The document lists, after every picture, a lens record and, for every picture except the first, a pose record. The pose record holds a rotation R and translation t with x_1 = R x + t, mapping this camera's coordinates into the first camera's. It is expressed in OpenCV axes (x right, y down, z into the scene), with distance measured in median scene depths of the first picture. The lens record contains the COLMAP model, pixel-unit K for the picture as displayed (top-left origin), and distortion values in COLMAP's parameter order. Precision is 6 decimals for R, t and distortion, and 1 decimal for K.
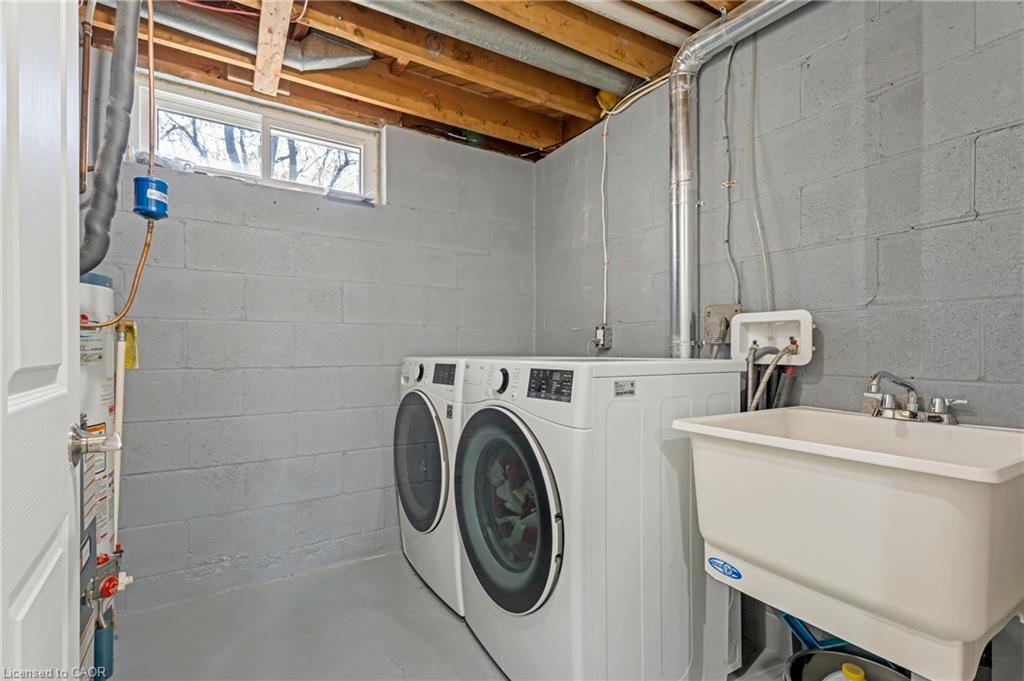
lens RADIAL K [[479.0, 0, 514.3], [0, 479.0, 347.8], [0, 0, 1]] dist [0.000357, 0.000025]
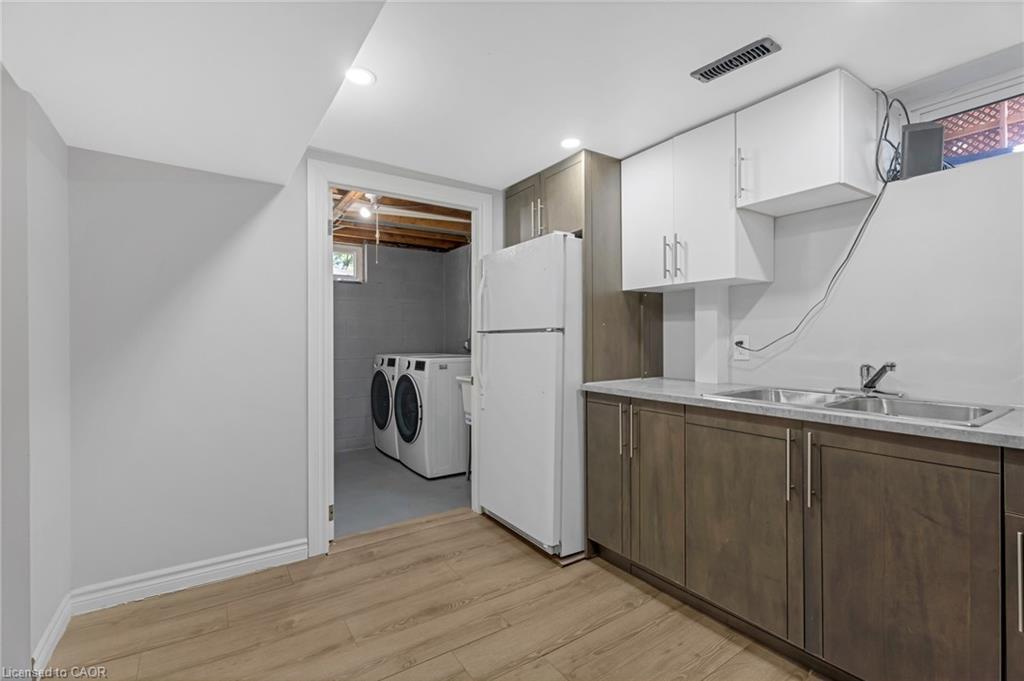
lens RADIAL K [[463.4, 0, 509.9], [0, 463.4, 338.2], [0, 0, 1]] dist [0.000167, 0.000036]
pose [[0.999275, -0.000348, 0.038067, 0.373731], [0.000240, 0.999996, 0.002858, -0.076510], [-0.038068, -0.002846, 0.999271, -1.401367]]
